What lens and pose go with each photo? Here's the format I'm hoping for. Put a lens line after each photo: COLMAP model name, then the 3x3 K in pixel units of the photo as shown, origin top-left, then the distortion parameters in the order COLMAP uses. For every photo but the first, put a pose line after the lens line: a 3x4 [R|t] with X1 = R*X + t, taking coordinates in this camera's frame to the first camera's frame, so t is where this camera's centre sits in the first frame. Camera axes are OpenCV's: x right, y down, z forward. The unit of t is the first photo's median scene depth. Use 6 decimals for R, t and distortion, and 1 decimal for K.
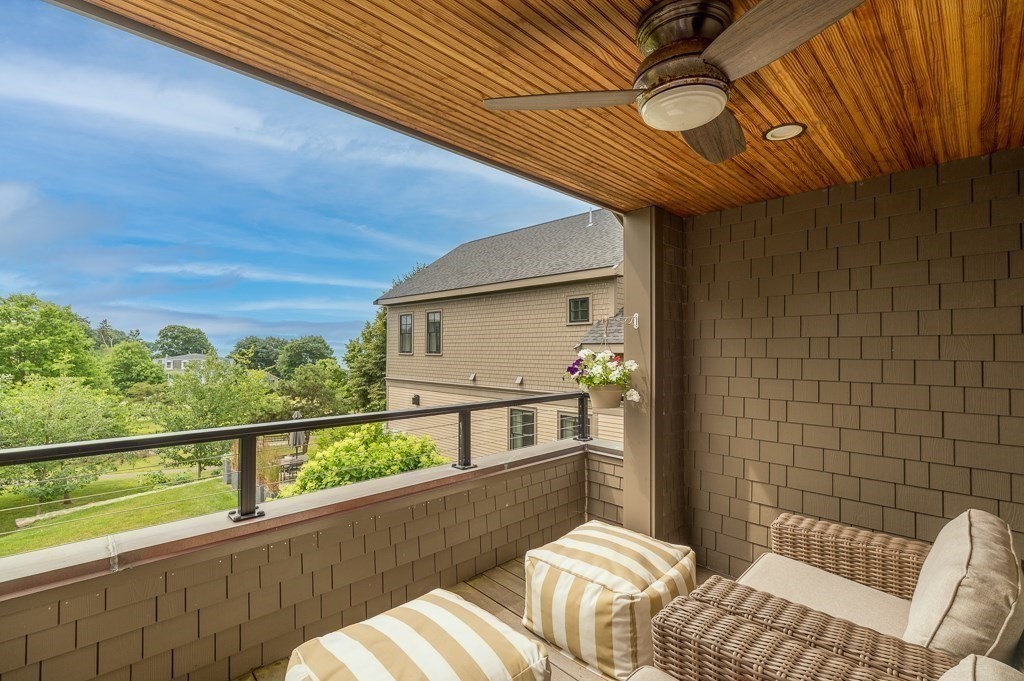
lens RADIAL K [[444.0, 0, 517.2], [0, 444.0, 339.5], [0, 0, 1]] dist [-0.001012, -0.001438]
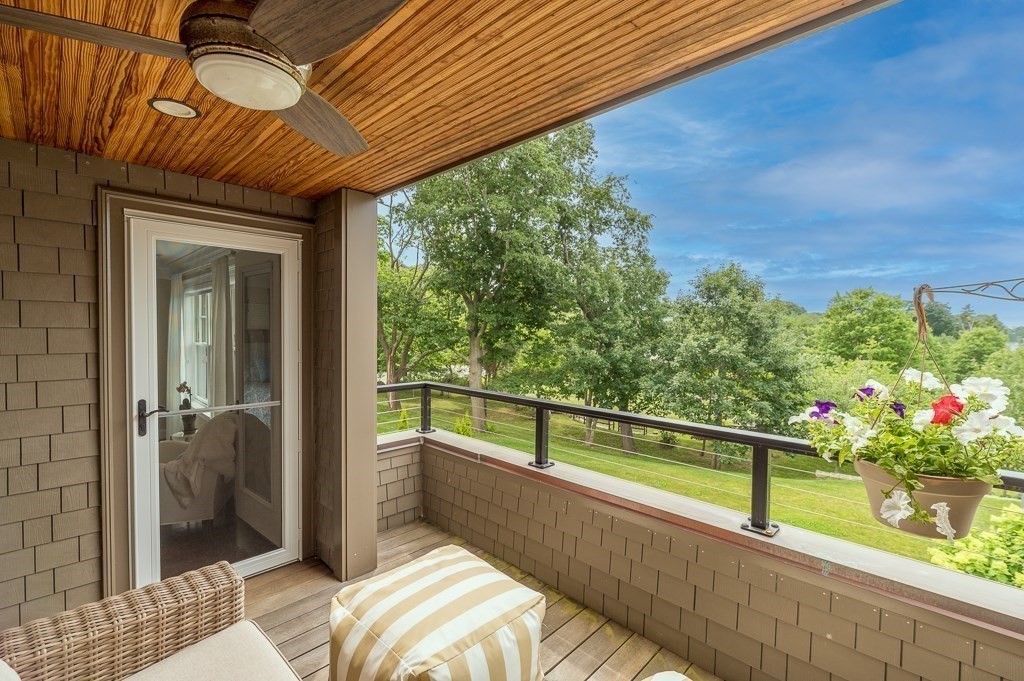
lens RADIAL K [[444.0, 0, 515.7], [0, 444.0, 342.4], [0, 0, 1]] dist [-0.001012, -0.001438]
pose [[0.040785, 0.030796, -0.998693, 0.779418], [0.007374, 0.999488, 0.031121, -0.026763], [0.999141, -0.008634, 0.040537, 0.908338]]
